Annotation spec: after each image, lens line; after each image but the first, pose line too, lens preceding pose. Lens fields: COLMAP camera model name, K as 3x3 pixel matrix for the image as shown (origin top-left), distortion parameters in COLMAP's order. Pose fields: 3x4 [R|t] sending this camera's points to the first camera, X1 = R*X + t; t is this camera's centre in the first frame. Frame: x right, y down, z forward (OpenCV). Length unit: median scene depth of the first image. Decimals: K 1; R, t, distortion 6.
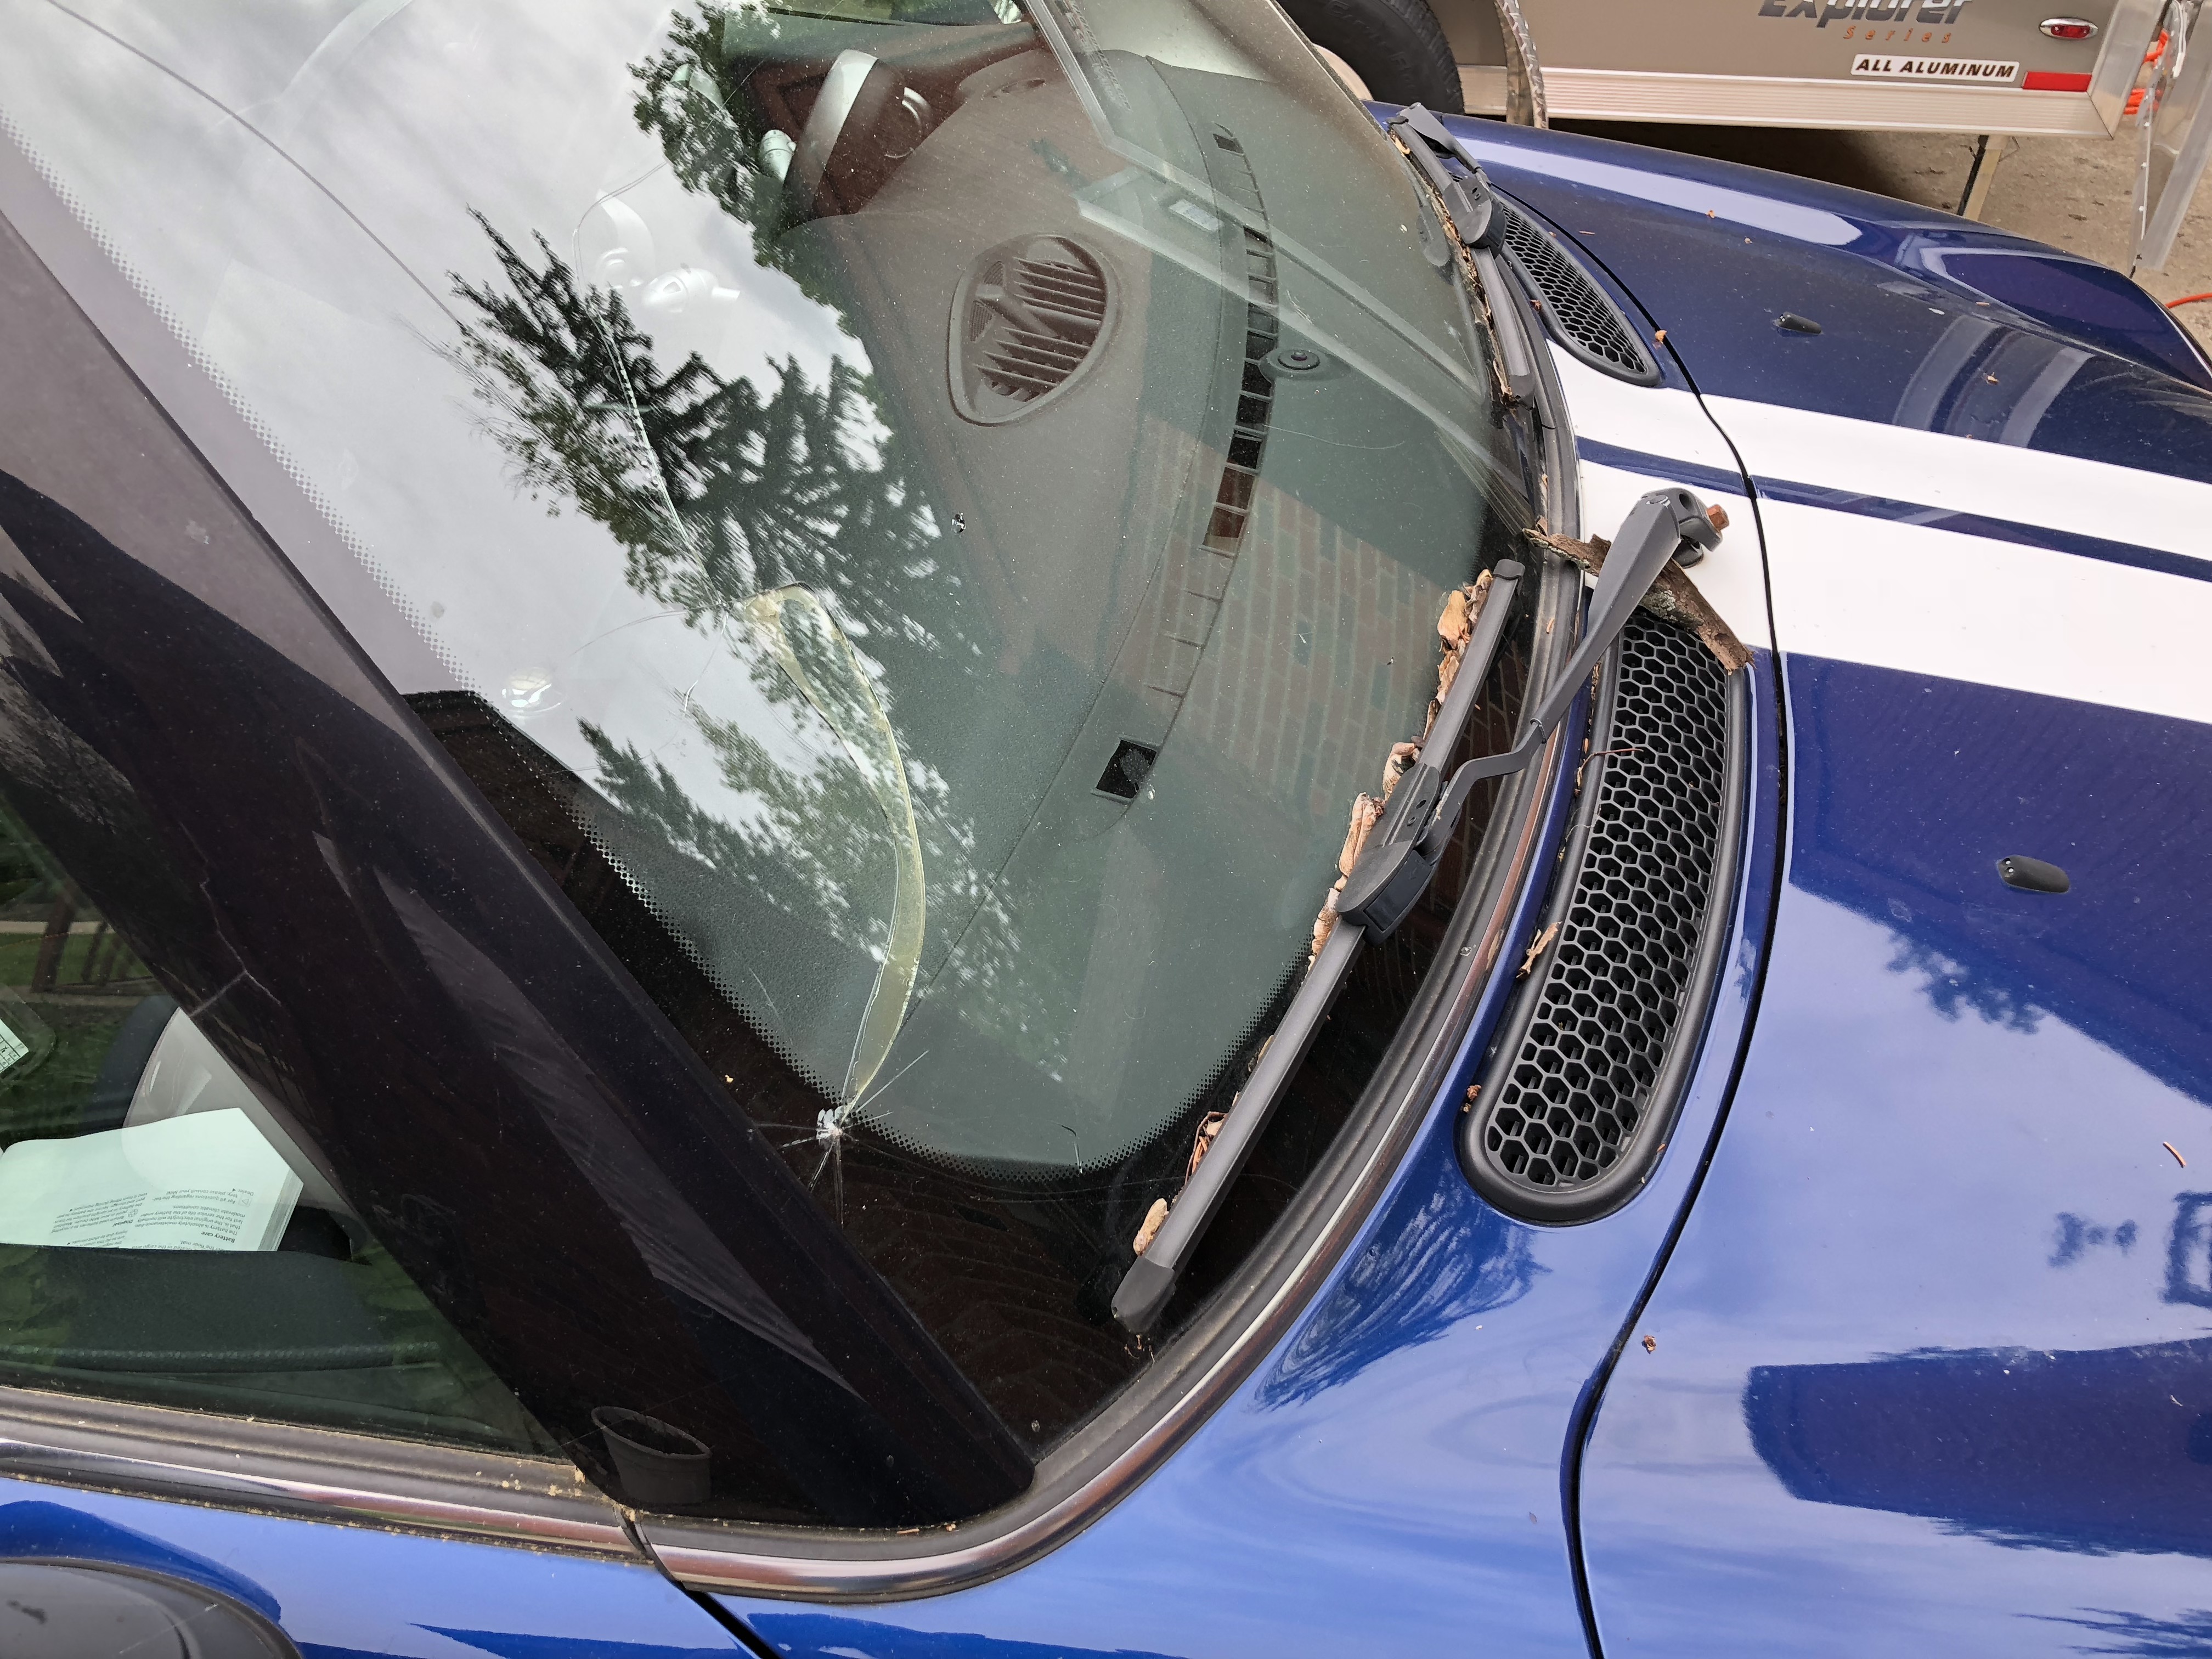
lens RADIAL K [[1815.9, 0, 1105.7], [0, 1815.9, 830.3], [0, 0, 1]] dist [0.006176, 0.004677]
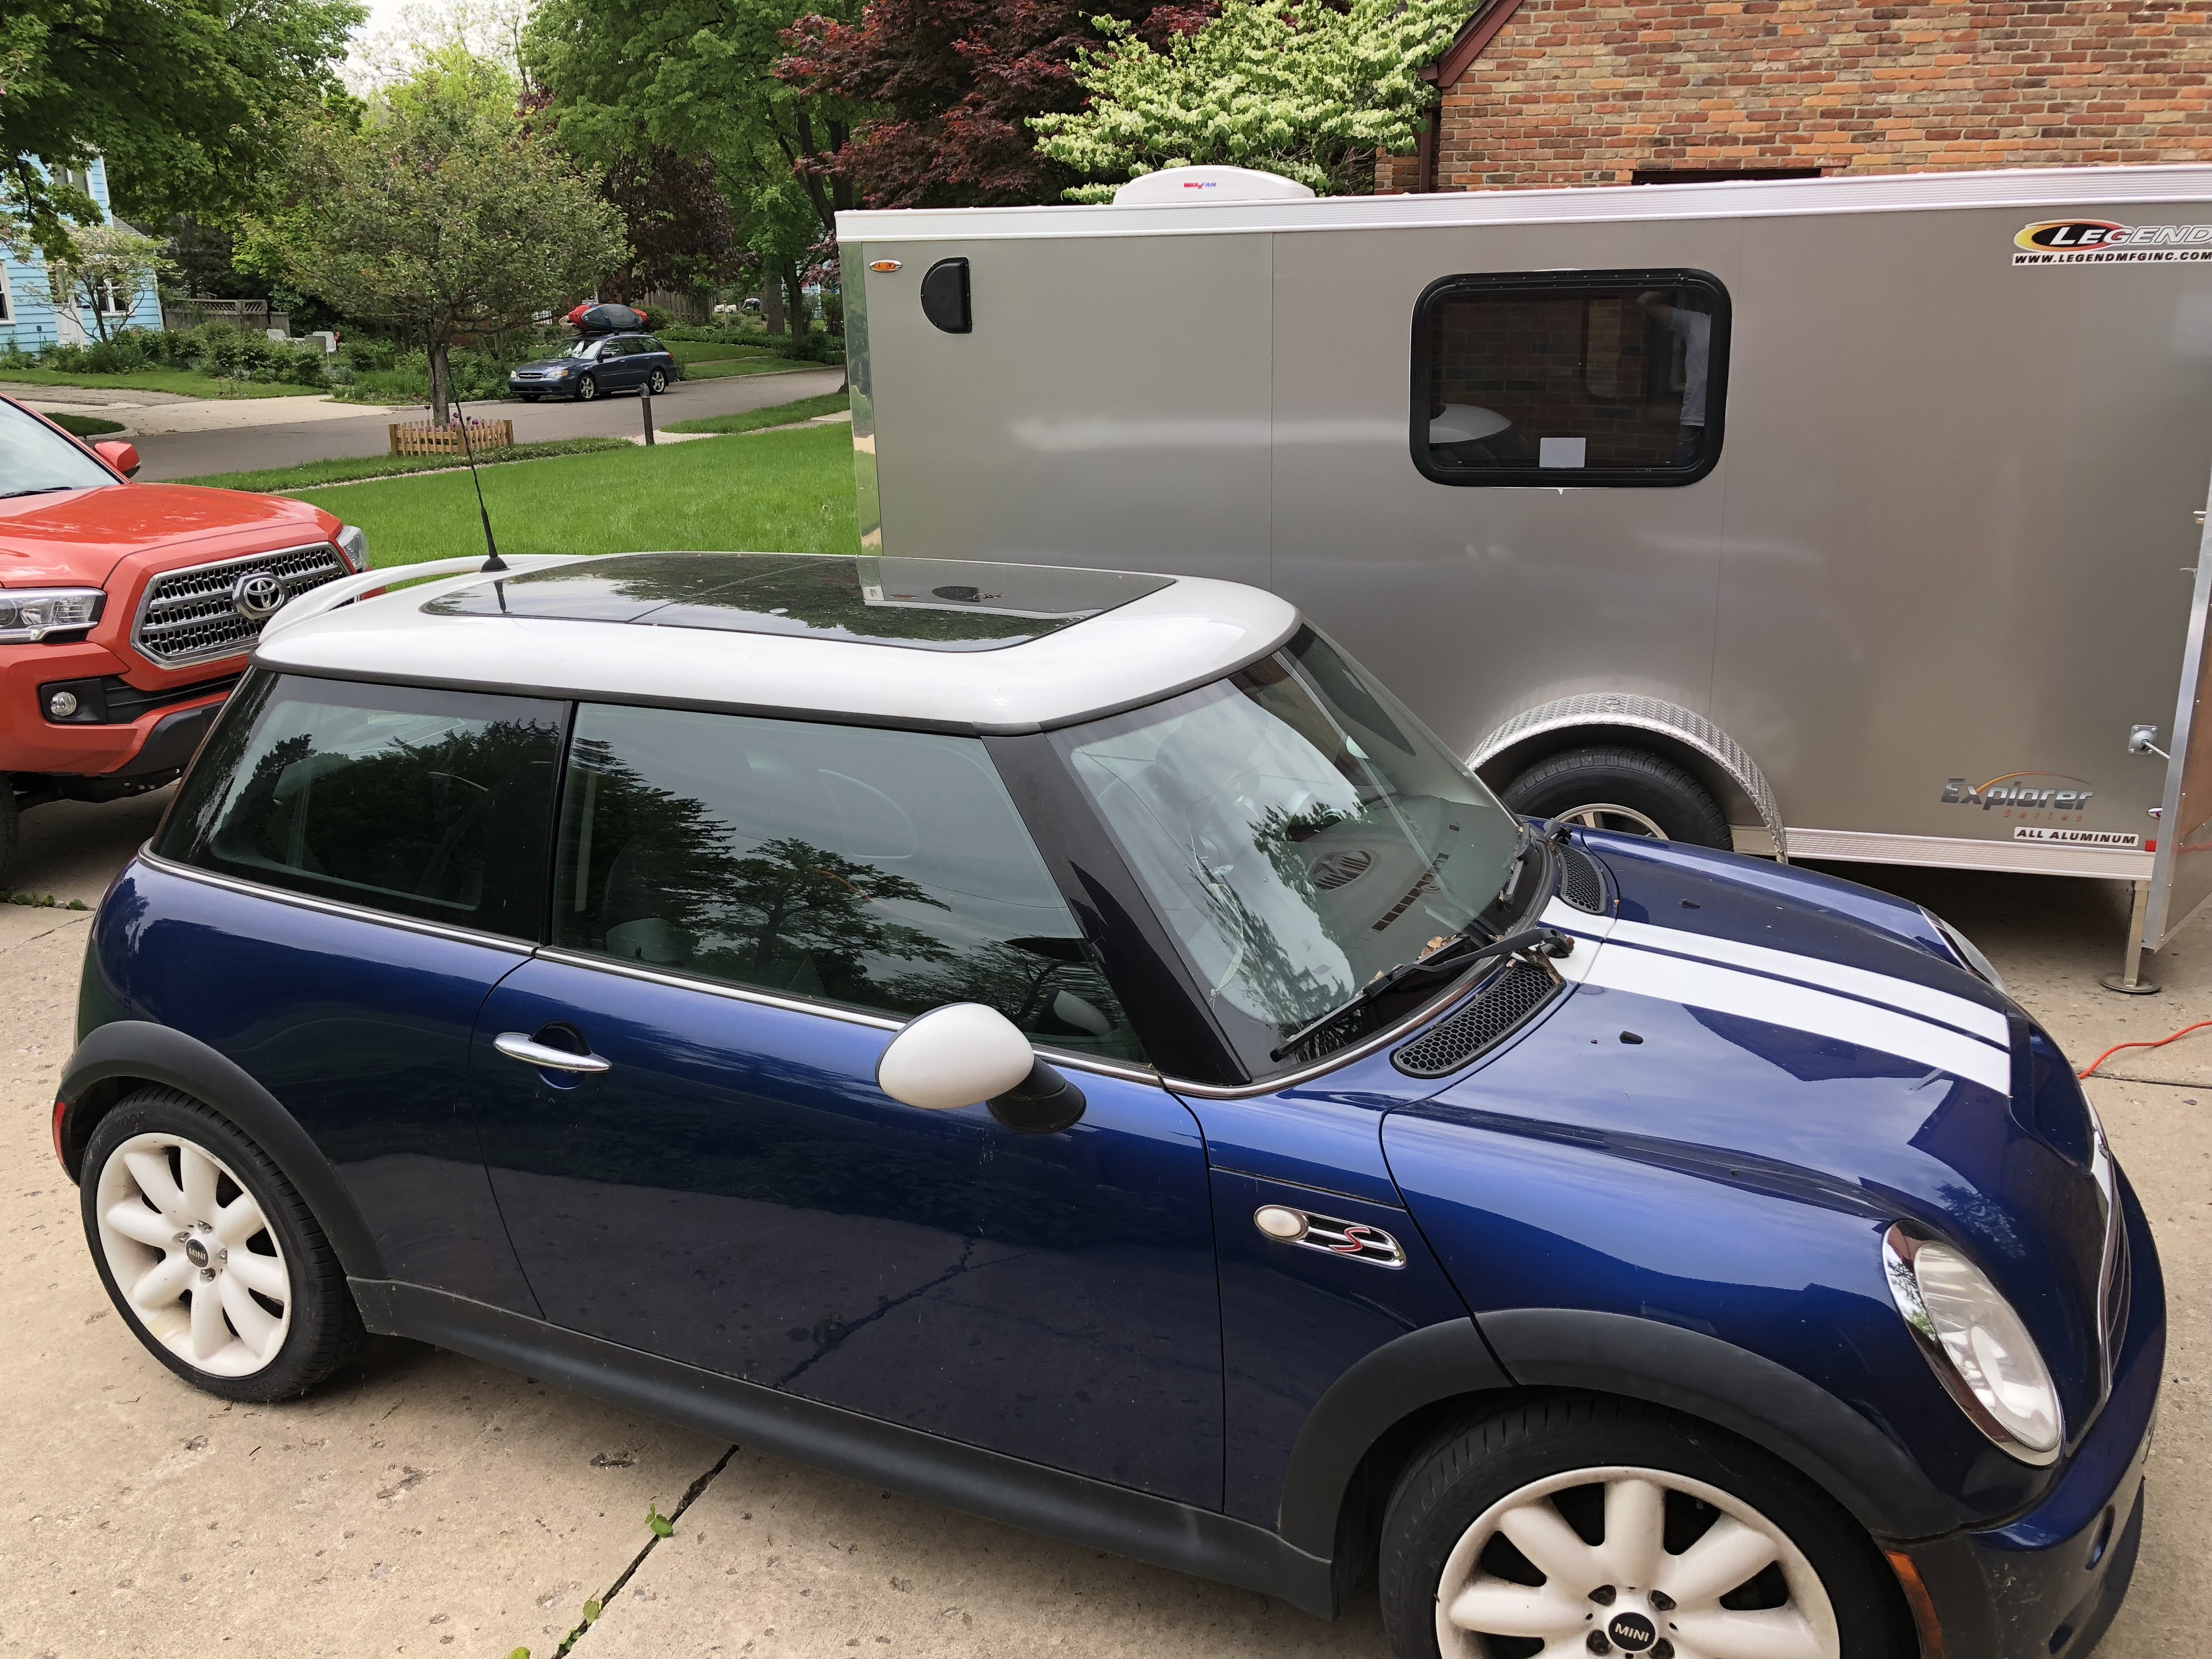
lens RADIAL K [[1815.9, 0, 1105.9], [0, 1815.9, 829.5], [0, 0, 1]] dist [0.006176, 0.004677]
pose [[0.946256, 0.019711, -0.322816, 0.184870], [-0.148633, 0.912994, -0.379935, 0.276059], [0.287240, 0.407497, 0.866856, -0.555662]]
